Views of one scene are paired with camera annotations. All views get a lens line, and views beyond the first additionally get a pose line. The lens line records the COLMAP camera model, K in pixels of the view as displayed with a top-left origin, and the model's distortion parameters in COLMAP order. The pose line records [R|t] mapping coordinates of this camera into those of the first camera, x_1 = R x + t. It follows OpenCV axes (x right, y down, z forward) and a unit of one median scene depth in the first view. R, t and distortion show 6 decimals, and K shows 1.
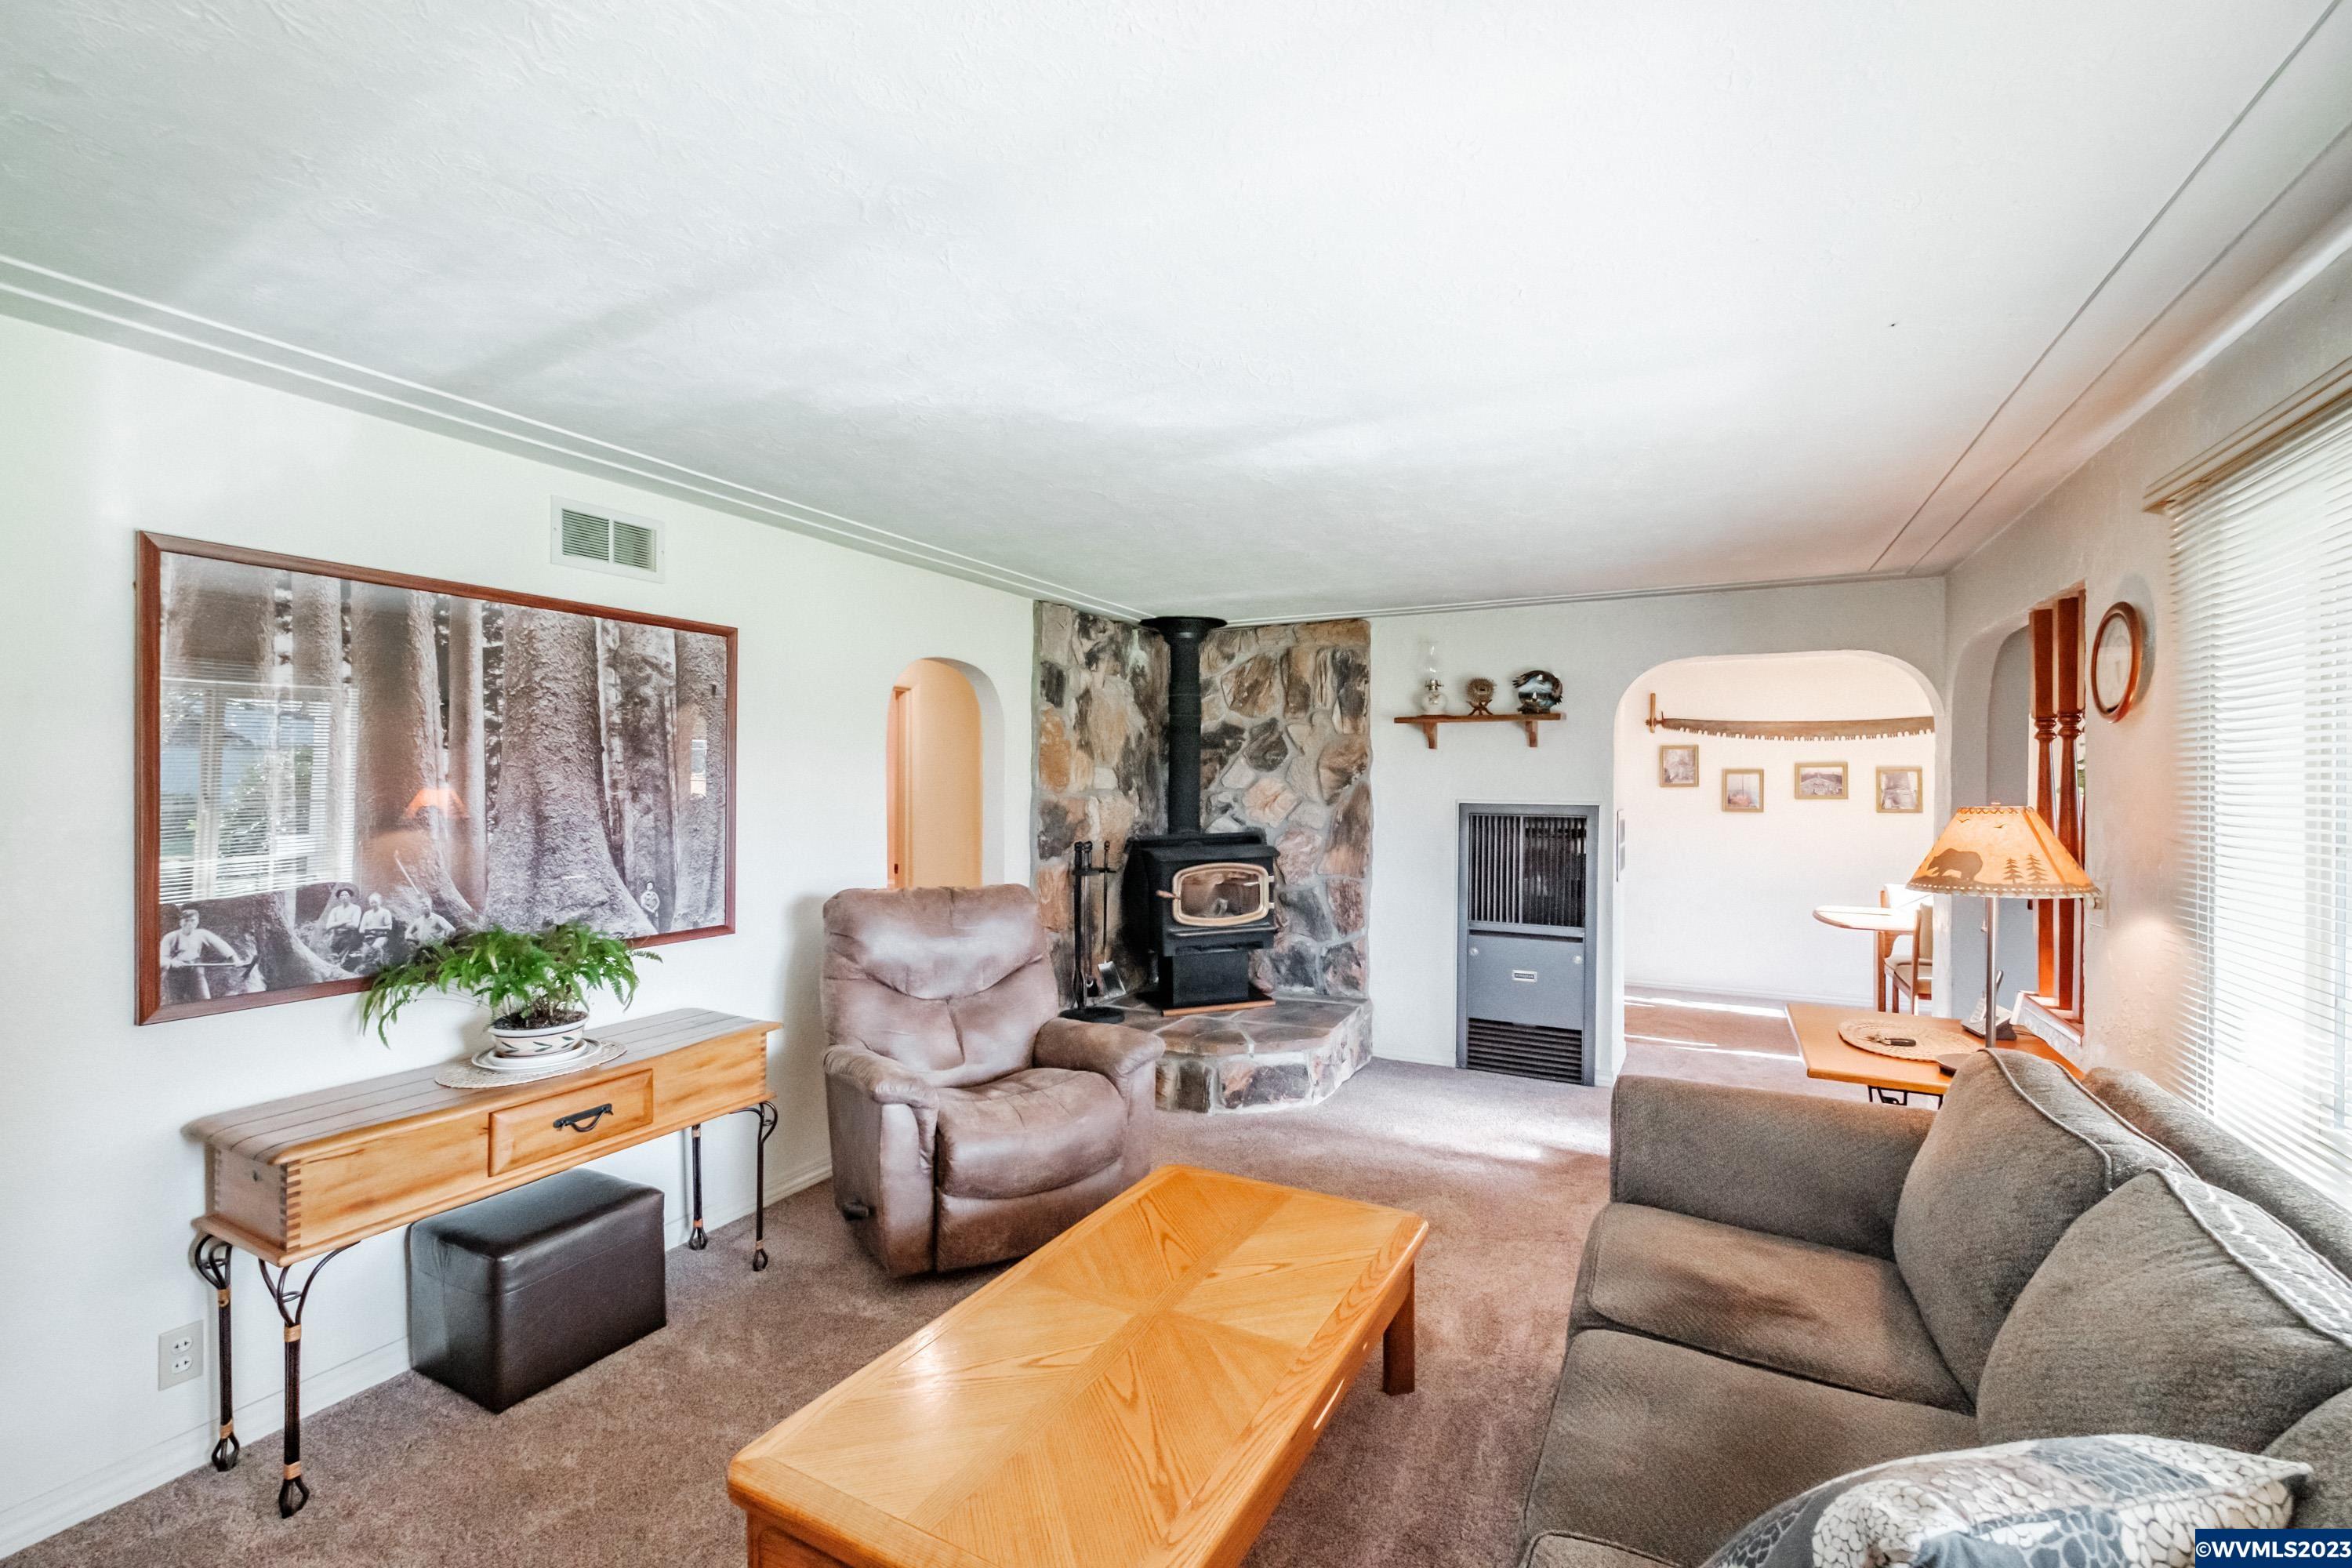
lens RADIAL K [[998.4, 0, 1164.4], [0, 998.4, 784.7], [0, 0, 1]] dist [-0.000804, 0.000464]
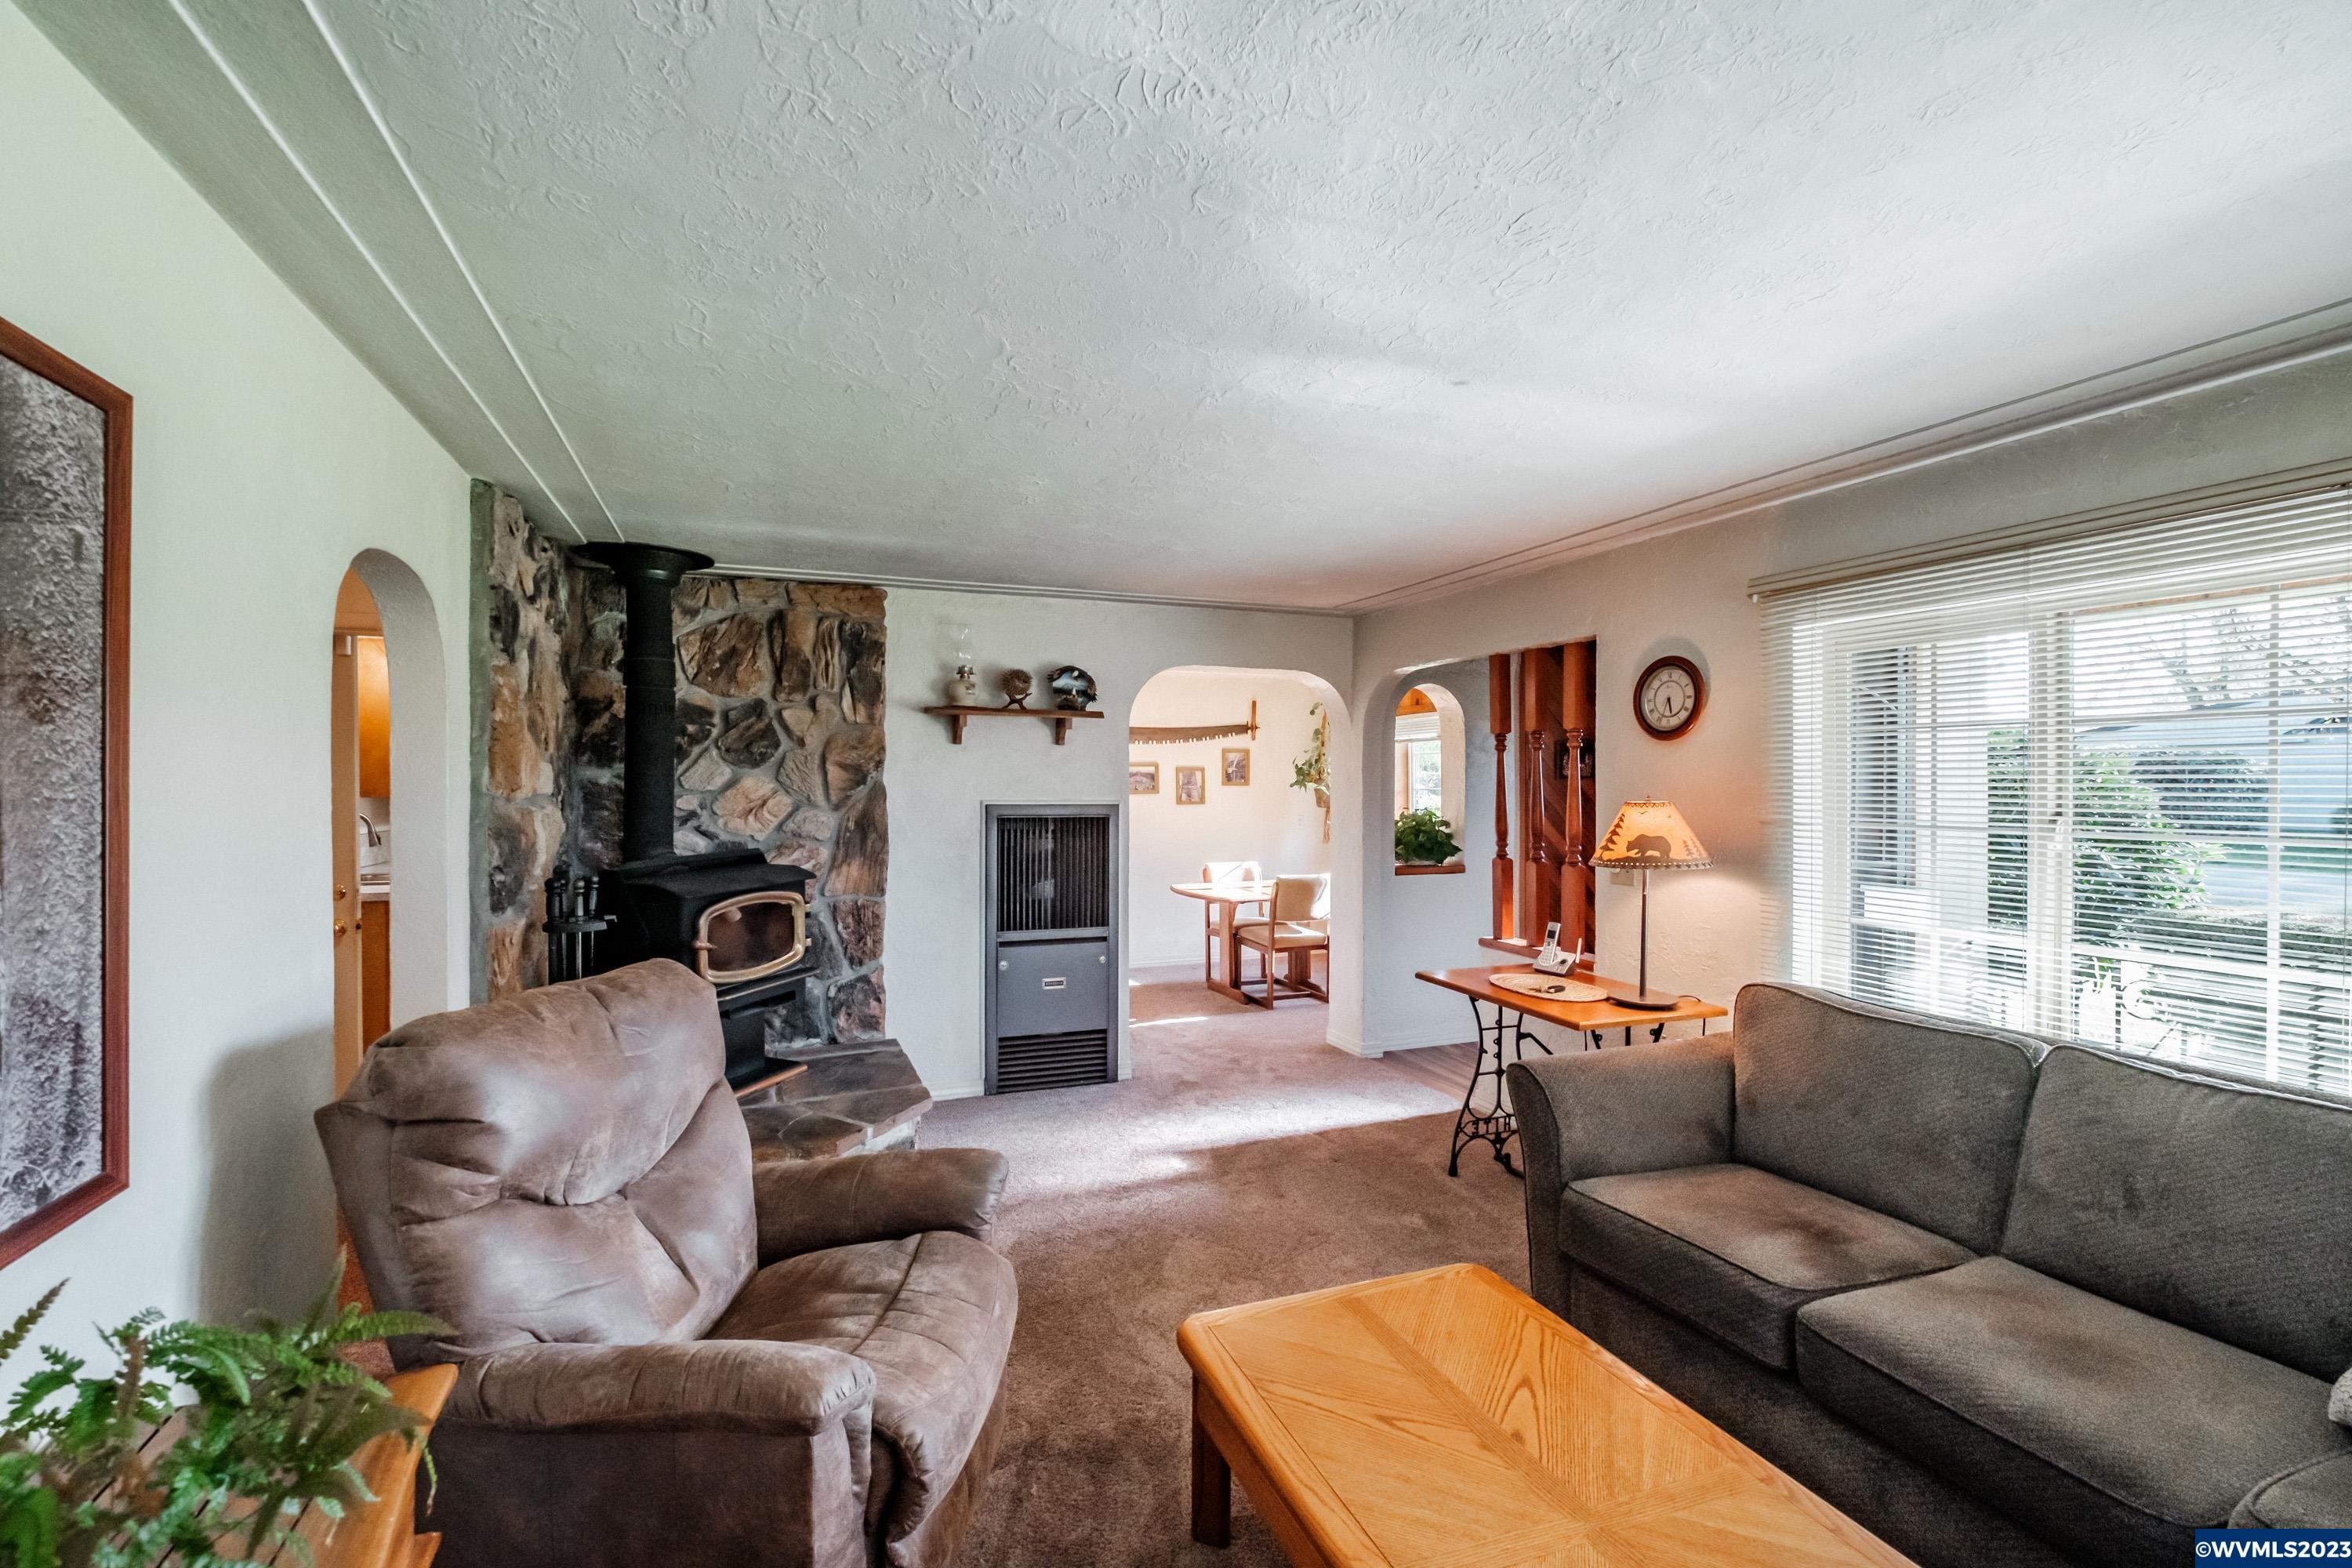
lens RADIAL K [[998.4, 0, 1164.5], [0, 998.4, 784.0], [0, 0, 1]] dist [-0.000804, 0.000464]
pose [[0.668698, -0.005702, 0.743512, -0.264437], [0.002261, 0.999982, 0.005636, -0.004928], [-0.743530, -0.002088, 0.668699, 0.262504]]
